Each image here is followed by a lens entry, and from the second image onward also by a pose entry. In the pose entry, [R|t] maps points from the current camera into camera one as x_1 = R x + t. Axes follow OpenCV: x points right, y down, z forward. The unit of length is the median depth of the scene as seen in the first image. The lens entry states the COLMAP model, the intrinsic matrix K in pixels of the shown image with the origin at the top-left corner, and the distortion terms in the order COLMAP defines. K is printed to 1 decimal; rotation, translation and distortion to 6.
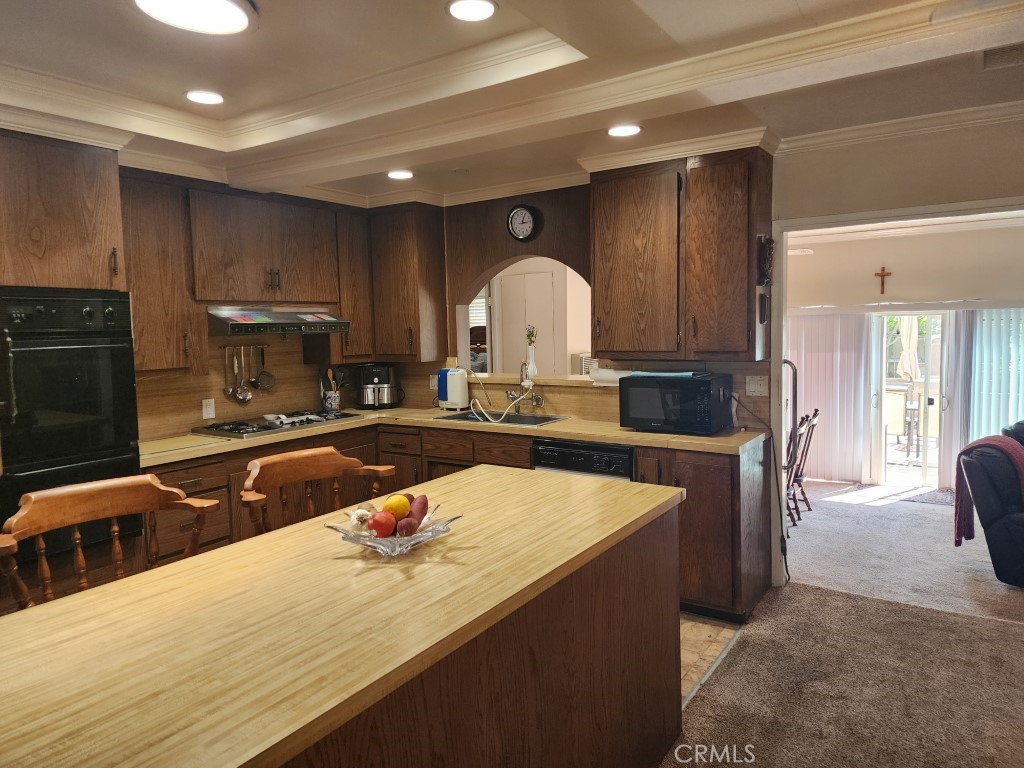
lens RADIAL K [[682.2, 0, 506.1], [0, 682.2, 375.2], [0, 0, 1]] dist [0.064518, -0.044140]
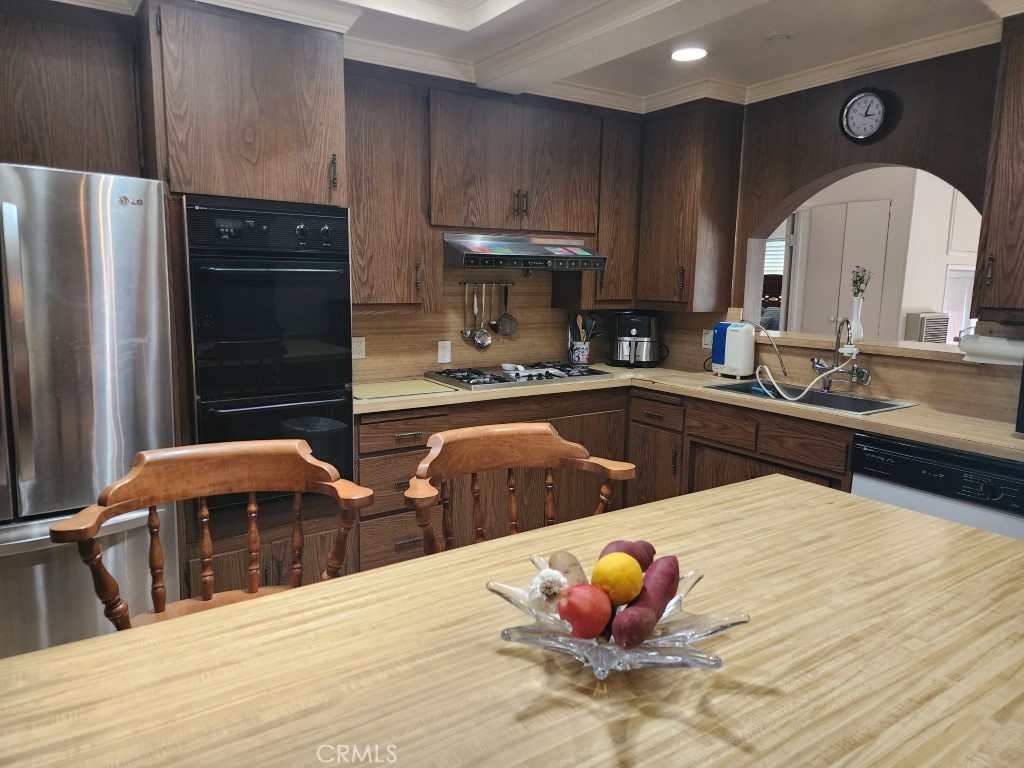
lens RADIAL K [[682.2, 0, 502.3], [0, 682.2, 384.2], [0, 0, 1]] dist [0.064518, -0.044140]
pose [[0.921214, 0.094480, -0.377410, -0.029107], [-0.062387, 0.993385, 0.096402, 0.000627], [0.384022, -0.065262, 0.921015, 0.252787]]
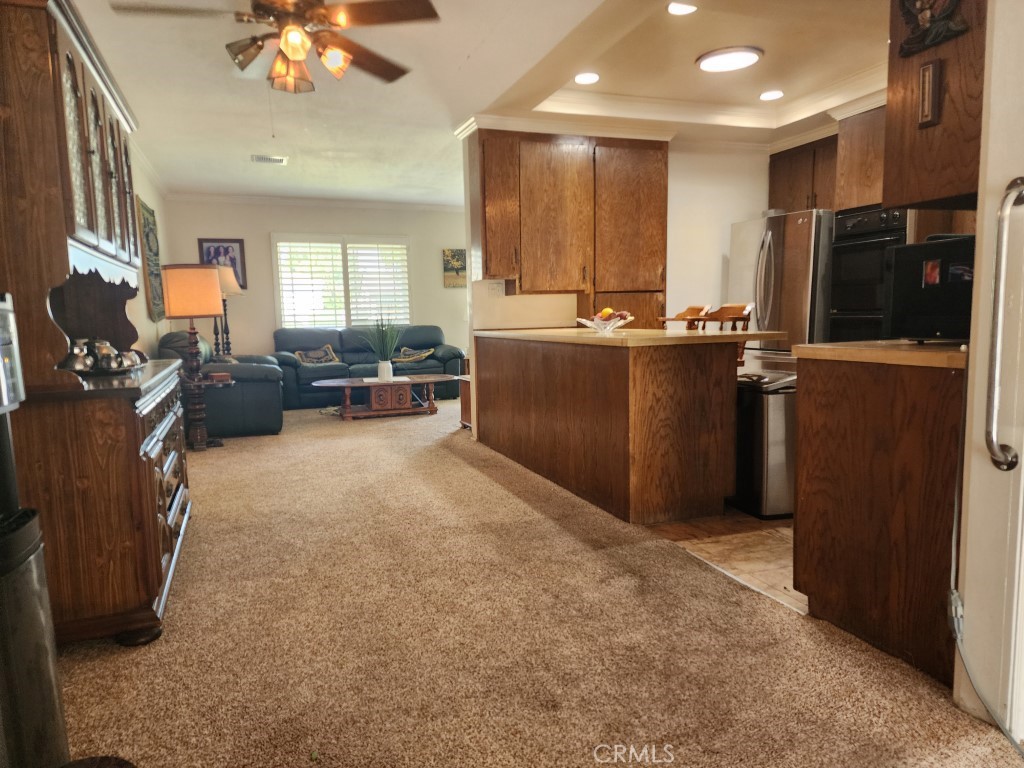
lens RADIAL K [[682.2, 0, 513.7], [0, 682.2, 386.0], [0, 0, 1]] dist [0.064518, -0.044140]
pose [[-0.583023, 0.119937, -0.803554, 0.933409], [-0.028357, 0.985437, 0.167659, 0.026831], [0.811961, 0.120535, -0.571131, 1.022768]]
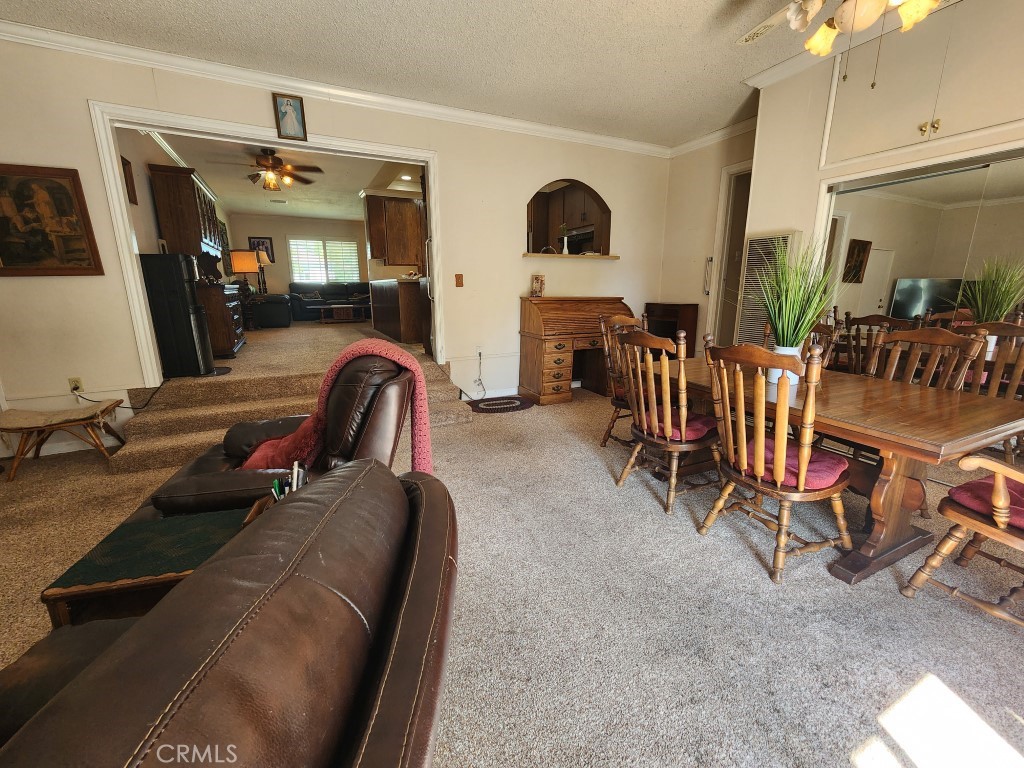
lens RADIAL K [[419.8, 0, 512.0], [0, 419.8, 377.7], [0, 0, 1]] dist [-0.000086, 0.000038]
pose [[-0.494449, 0.209296, -0.843632, 1.294925], [-0.052570, 0.961600, 0.269374, 0.017928], [0.867615, 0.177542, -0.464459, 1.723401]]
